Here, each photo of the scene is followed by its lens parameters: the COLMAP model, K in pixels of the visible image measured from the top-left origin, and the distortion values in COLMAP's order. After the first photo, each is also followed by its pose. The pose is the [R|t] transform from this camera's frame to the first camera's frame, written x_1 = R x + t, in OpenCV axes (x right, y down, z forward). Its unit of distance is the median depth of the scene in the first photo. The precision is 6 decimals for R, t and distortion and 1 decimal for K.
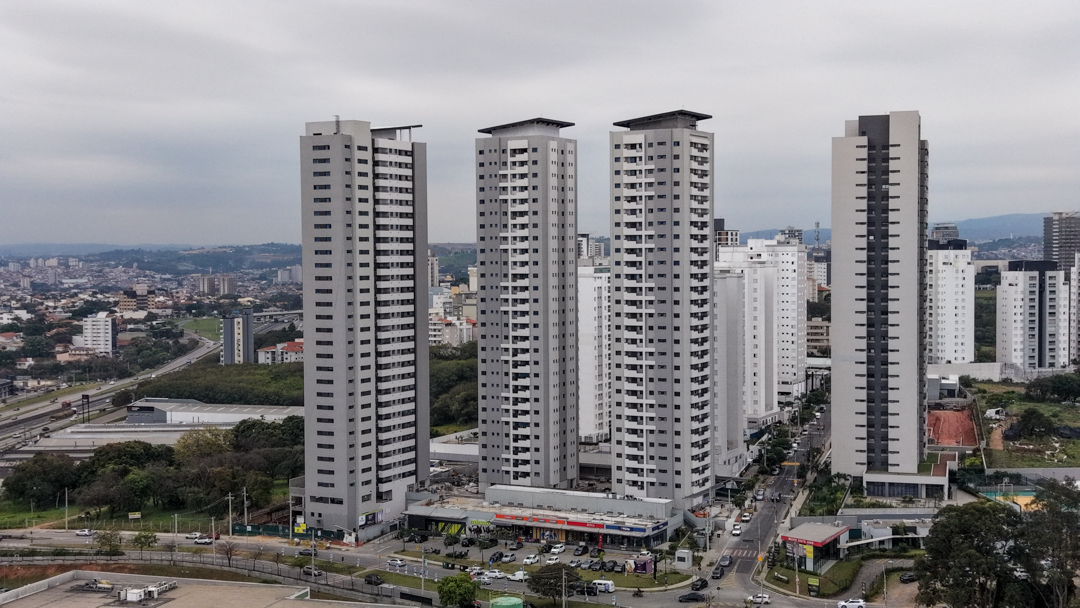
lens RADIAL K [[1442.7, 0, 540.0], [0, 1442.7, 304.0], [0, 0, 1]] dist [0.140675, -0.369433]
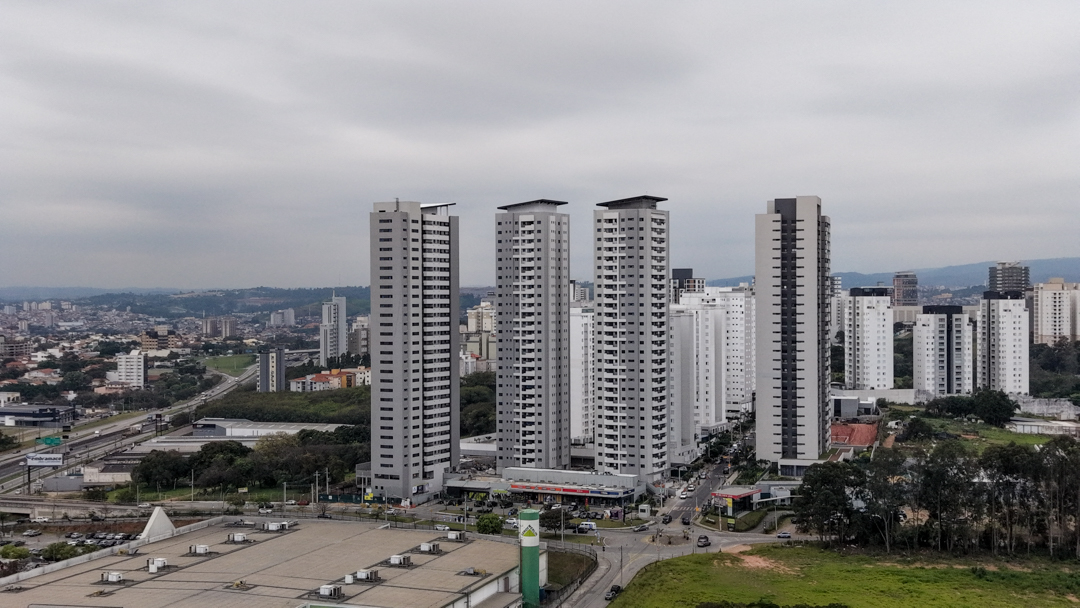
lens RADIAL K [[1442.7, 0, 540.0], [0, 1442.7, 304.0], [0, 0, 1]] dist [0.140675, -0.369433]
pose [[0.999941, 0.003355, 0.010341, -0.016466], [-0.003034, 0.999517, -0.030928, 0.013207], [-0.010440, 0.030894, 0.999468, -0.362776]]
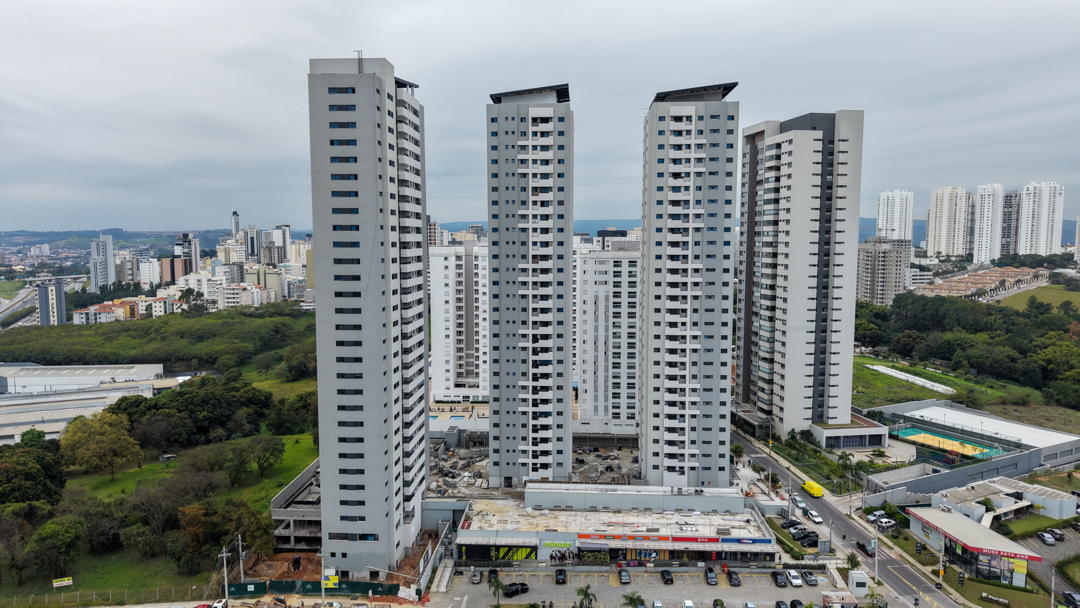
lens RADIAL K [[723.3, 0, 540.9], [0, 723.3, 309.7], [0, 0, 1]] dist [0.055949, -0.065986]
pose [[0.906567, -0.034220, 0.420672, -0.210772], [0.008641, 0.998004, 0.062563, -0.014681], [-0.421973, -0.053082, 0.905053, 0.573253]]
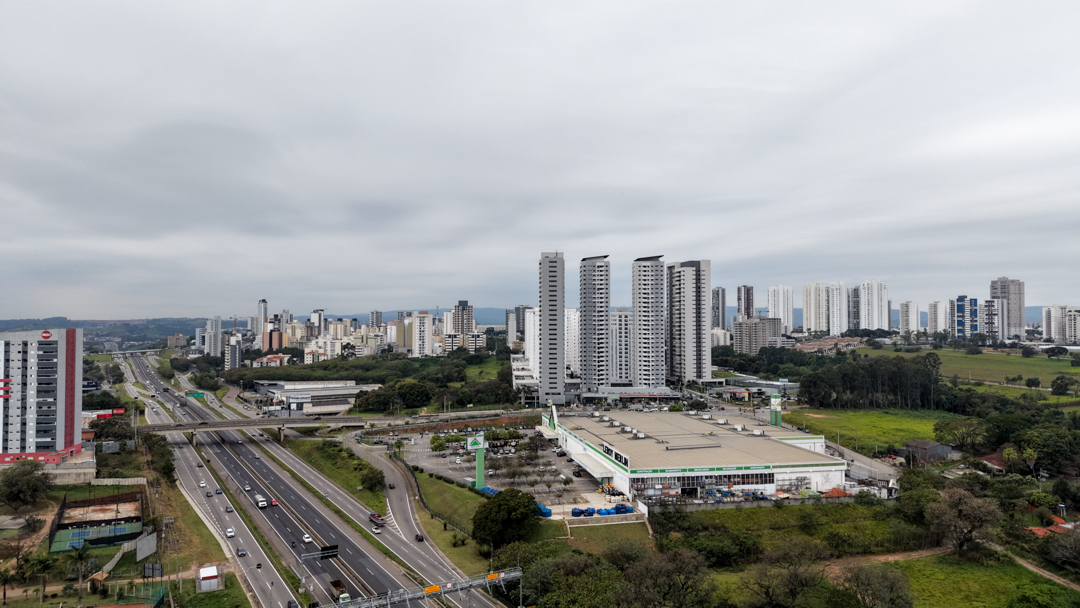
lens RADIAL K [[722.3, 0, 540.0], [0, 722.3, 304.0], [0, 0, 1]] dist [0.103254, -0.195619]
pose [[0.867194, 0.022311, 0.497470, -0.797291], [0.012502, 0.997705, -0.066540, 0.056654], [-0.497813, 0.063922, 0.864925, -0.136610]]
